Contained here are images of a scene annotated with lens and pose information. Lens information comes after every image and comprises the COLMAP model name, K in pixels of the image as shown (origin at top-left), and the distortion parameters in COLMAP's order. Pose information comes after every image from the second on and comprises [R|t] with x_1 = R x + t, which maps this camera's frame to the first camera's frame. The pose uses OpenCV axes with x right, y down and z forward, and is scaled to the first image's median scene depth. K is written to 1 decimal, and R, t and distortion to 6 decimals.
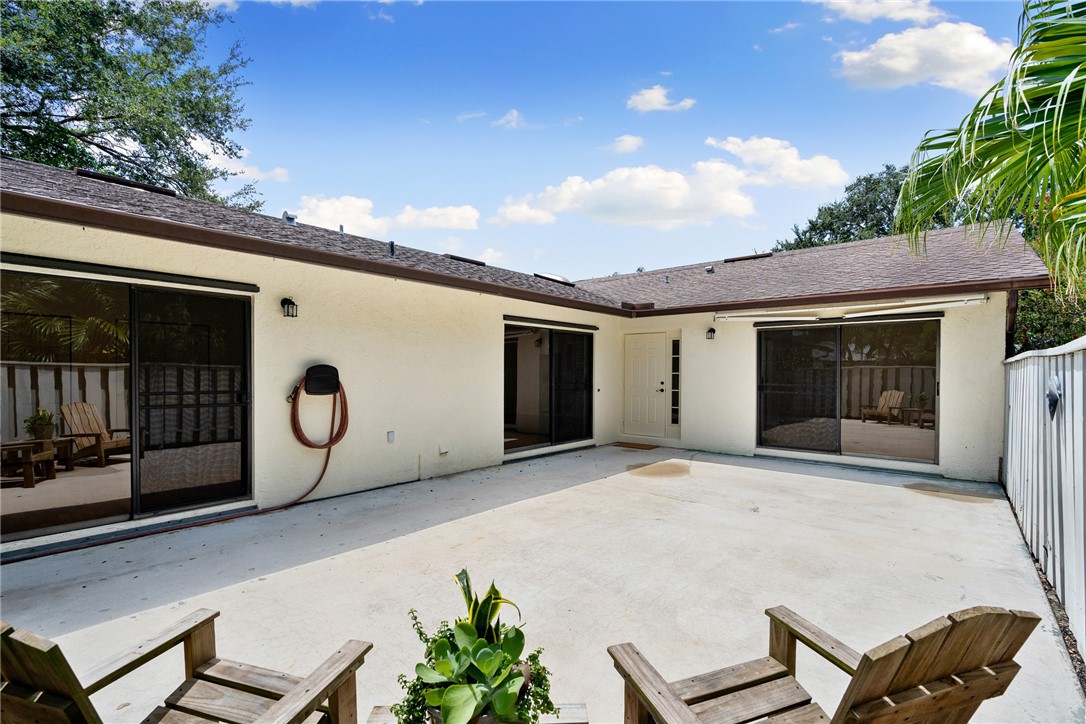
lens RADIAL K [[502.0, 0, 542.1], [0, 502.0, 368.1], [0, 0, 1]] dist [-0.002041, 0.000367]
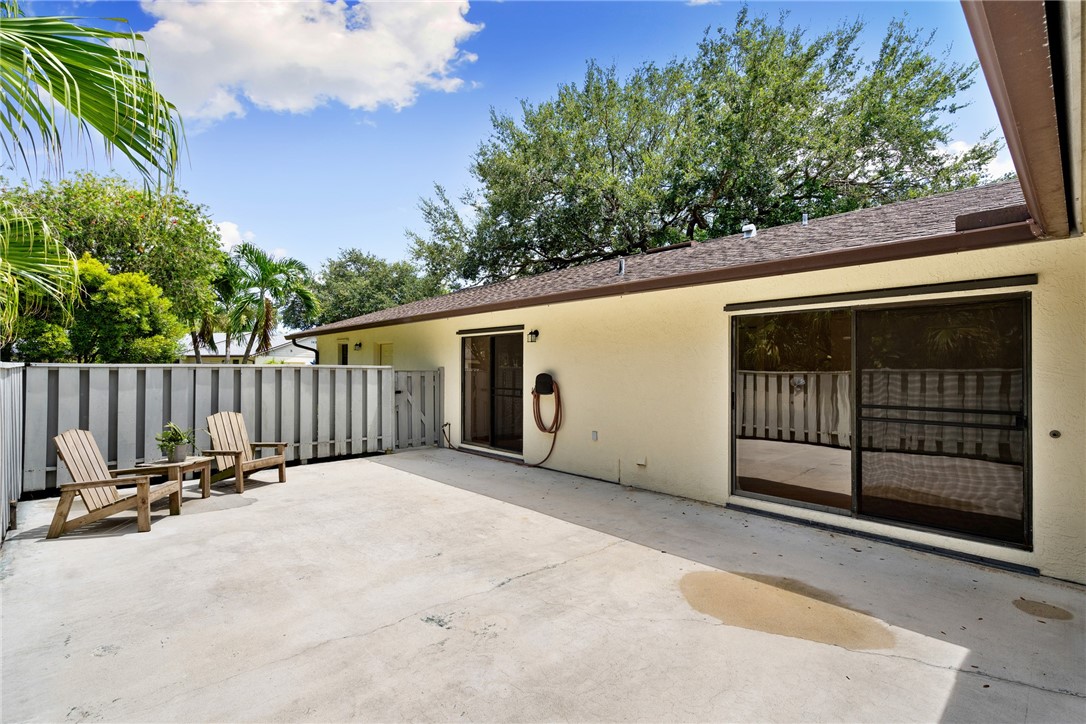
lens RADIAL K [[502.0, 0, 542.1], [0, 502.0, 368.1], [0, 0, 1]] dist [-0.002041, 0.000367]
pose [[-0.119697, -0.007802, -0.992780, 1.000760], [0.004421, 0.999955, -0.008392, -0.010457], [0.992801, -0.005393, -0.119657, 1.197834]]
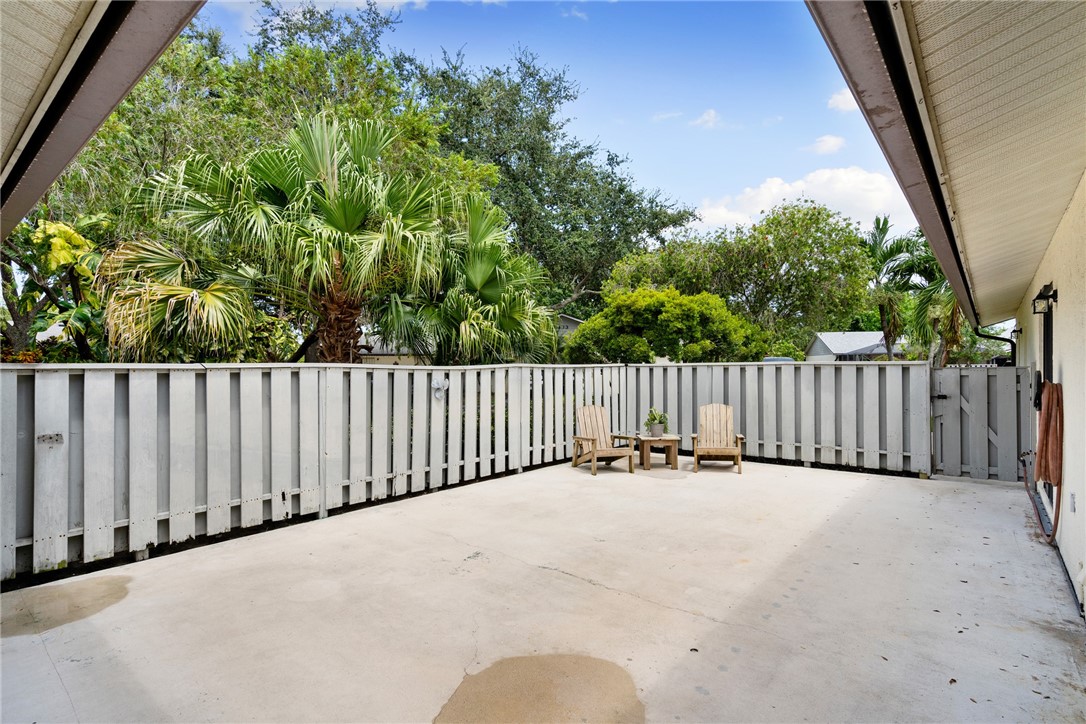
lens RADIAL K [[536.5, 0, 543.0], [0, 536.5, 362.0], [0, 0, 1]] dist [-0.000263, 0.000186]
pose [[-0.999923, 0.000619, -0.012369, 0.328022], [0.000856, 0.999816, -0.019141, -0.005797], [0.012355, -0.019151, -0.999740, 1.855339]]
